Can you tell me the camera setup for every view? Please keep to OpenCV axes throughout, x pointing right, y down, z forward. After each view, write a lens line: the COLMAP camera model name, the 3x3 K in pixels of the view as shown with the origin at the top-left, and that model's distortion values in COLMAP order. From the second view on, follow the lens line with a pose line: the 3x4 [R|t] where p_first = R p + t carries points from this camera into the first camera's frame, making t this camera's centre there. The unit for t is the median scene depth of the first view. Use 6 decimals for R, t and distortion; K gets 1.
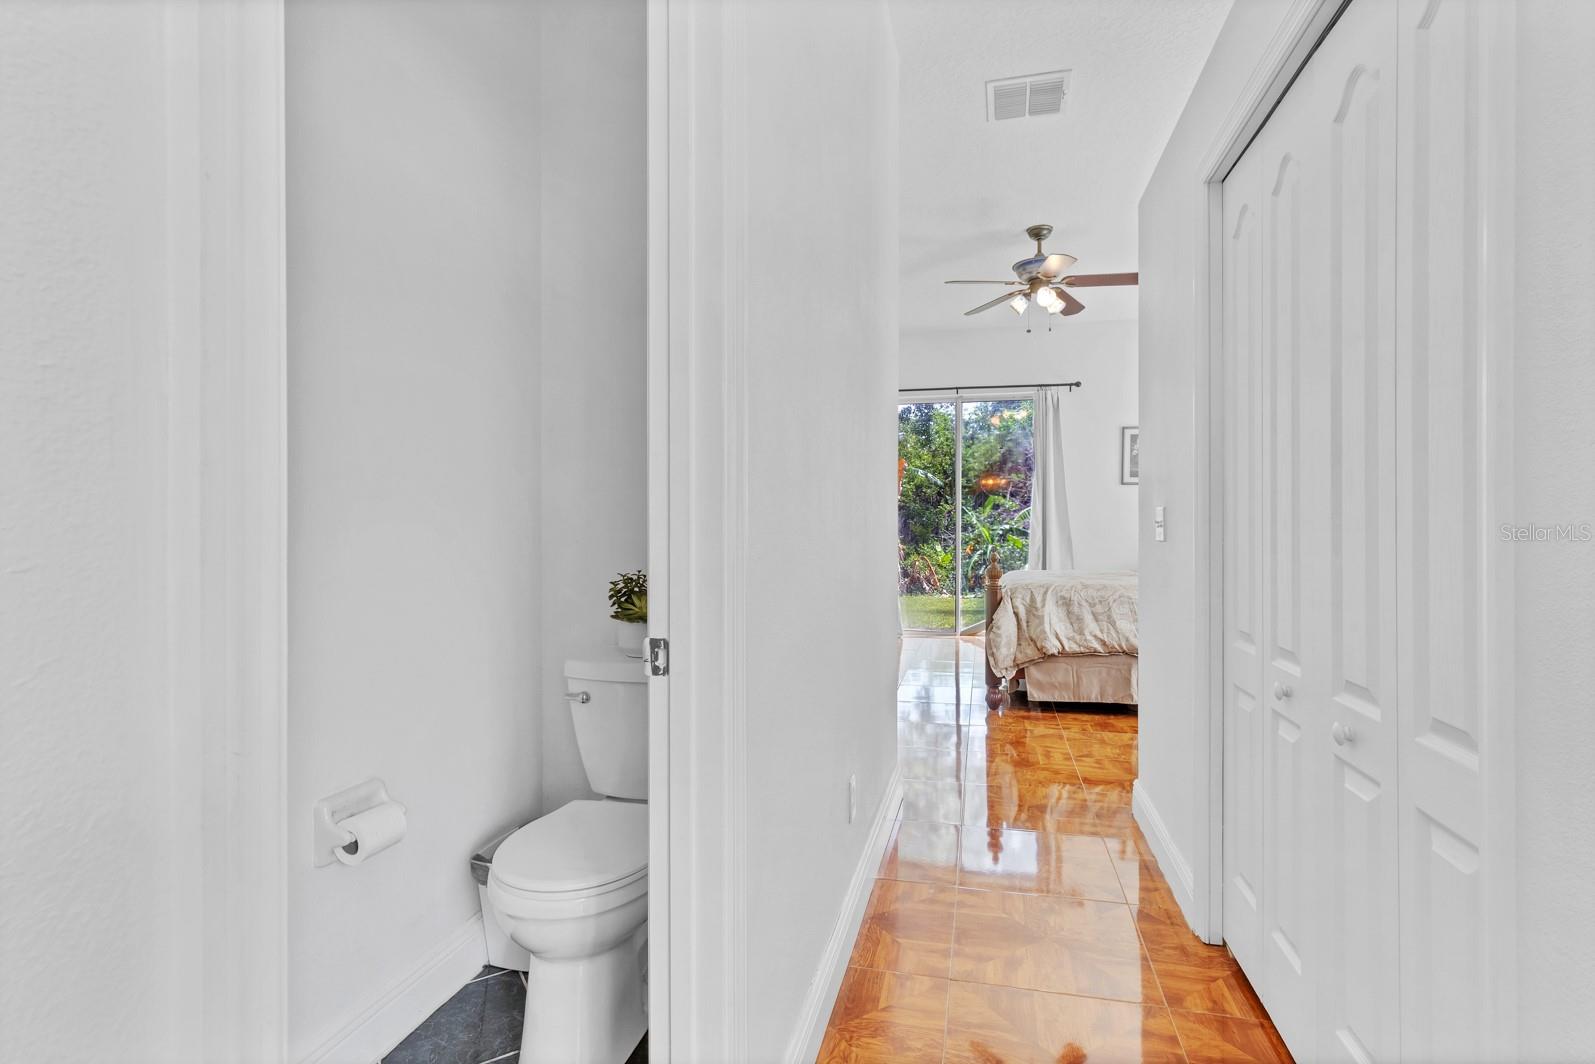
lens RADIAL K [[777.4, 0, 801.9], [0, 777.4, 527.4], [0, 0, 1]] dist [0.000857, -0.000856]
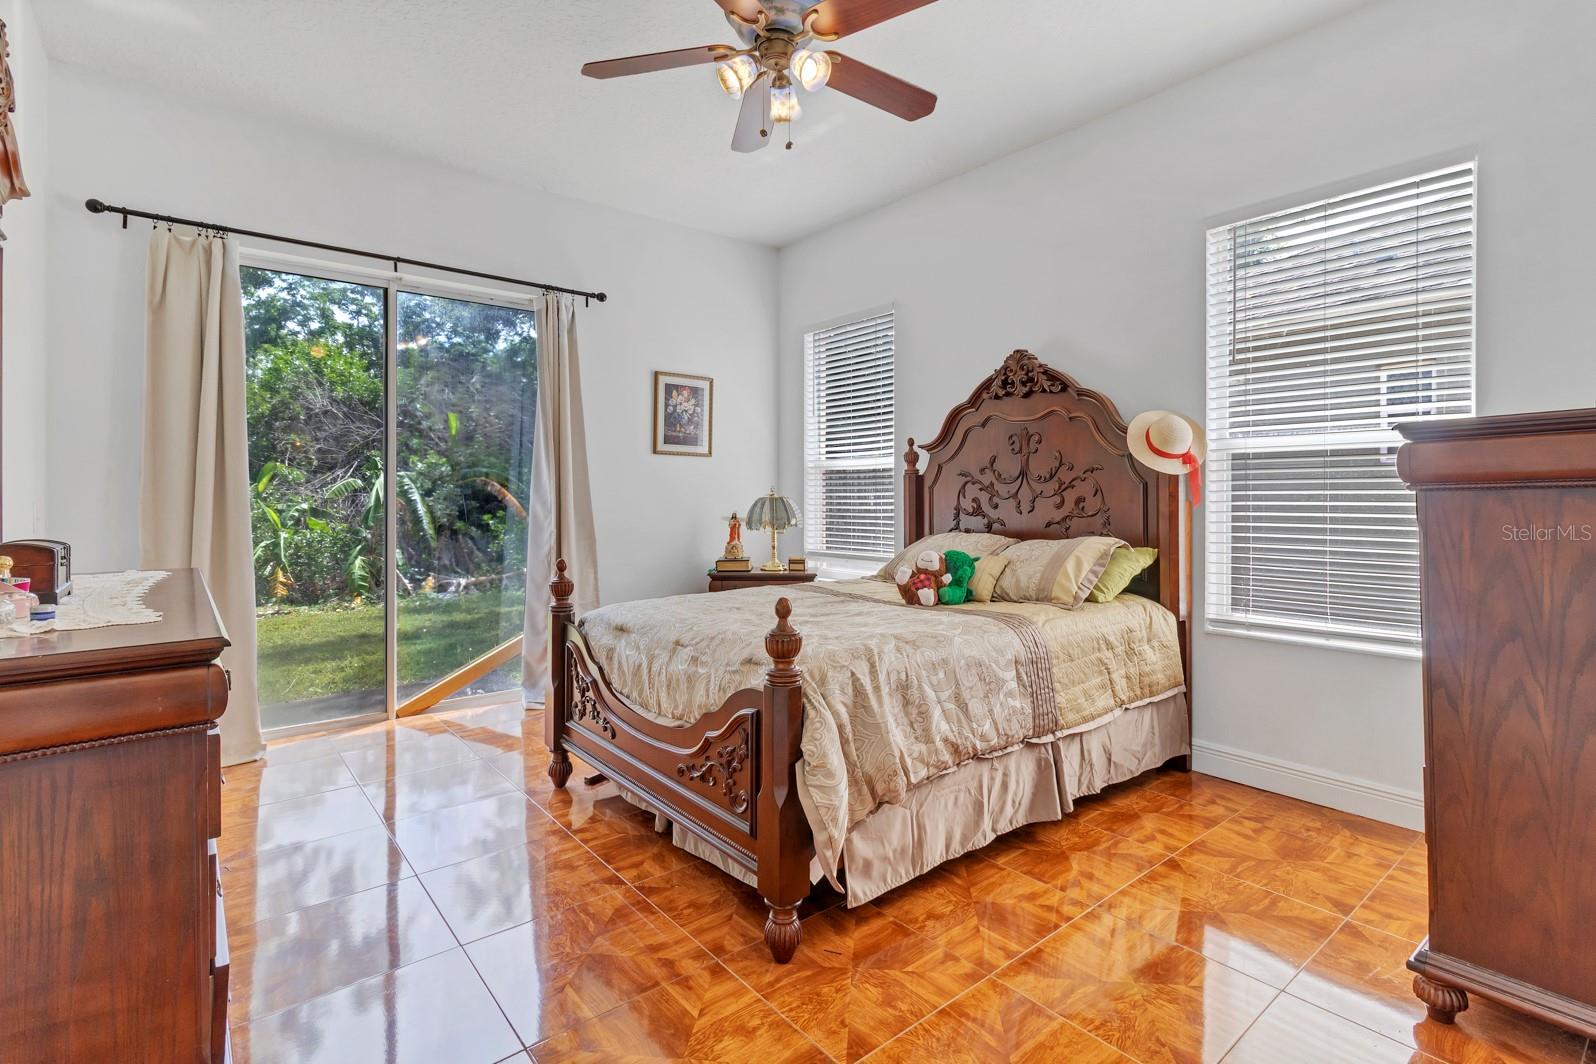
lens RADIAL K [[777.7, 0, 802.0], [0, 777.7, 497.6], [0, 0, 1]] dist [-0.003546, -0.000447]
pose [[0.610958, 0.008183, 0.791621, -0.091935], [-0.003357, 0.999964, -0.007746, -0.017271], [-0.791656, 0.002075, 0.610964, 0.741972]]
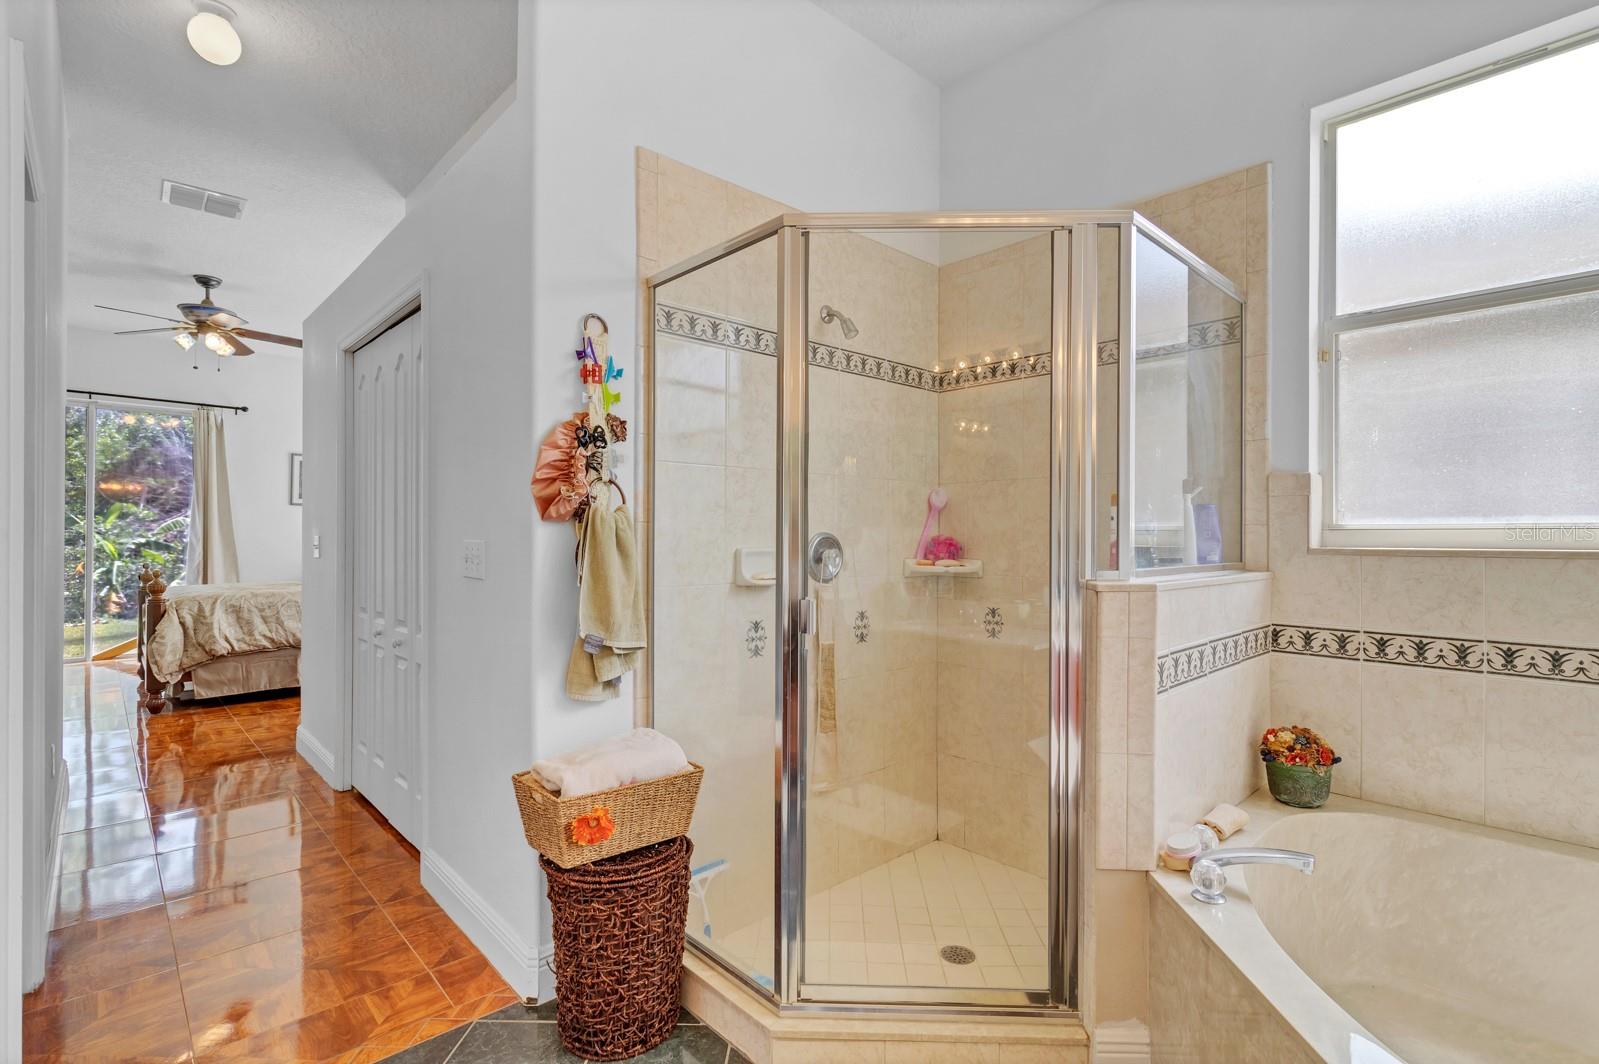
lens RADIAL K [[764.3, 0, 808.5], [0, 764.3, 537.7], [0, 0, 1]] dist [0.009147, 0.000074]
pose [[0.554910, 0.004500, 0.831898, -0.145054], [-0.003259, 0.999989, -0.003235, -0.011407], [-0.831904, -0.000916, 0.554919, -0.361085]]
